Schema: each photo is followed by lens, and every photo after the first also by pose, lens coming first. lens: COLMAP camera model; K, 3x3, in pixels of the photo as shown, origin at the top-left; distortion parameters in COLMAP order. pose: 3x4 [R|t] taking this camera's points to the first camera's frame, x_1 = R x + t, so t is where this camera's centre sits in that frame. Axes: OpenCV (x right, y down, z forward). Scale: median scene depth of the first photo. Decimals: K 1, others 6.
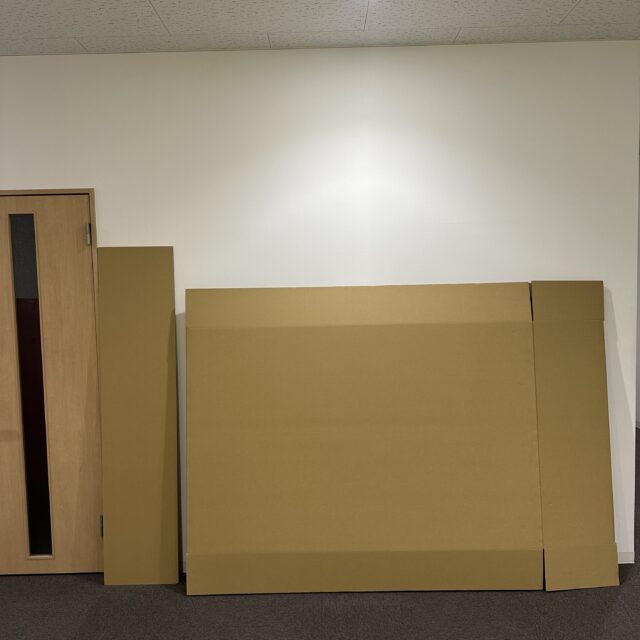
lens RADIAL K [[613.4, 0, 304.8], [0, 613.4, 341.4], [0, 0, 1]] dist [0.078586, -0.175996]
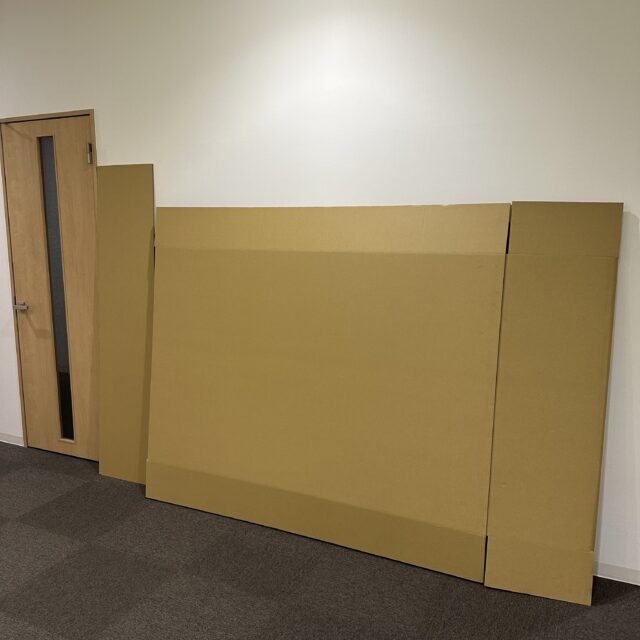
lens RADIAL K [[613.4, 0, 304.8], [0, 613.4, 341.4], [0, 0, 1]] dist [0.078586, -0.175996]
pose [[0.896836, 0.105403, -0.429623, 0.472175], [-0.054580, 0.990143, 0.128984, -0.010843], [0.438984, -0.092229, 0.893749, 0.178985]]
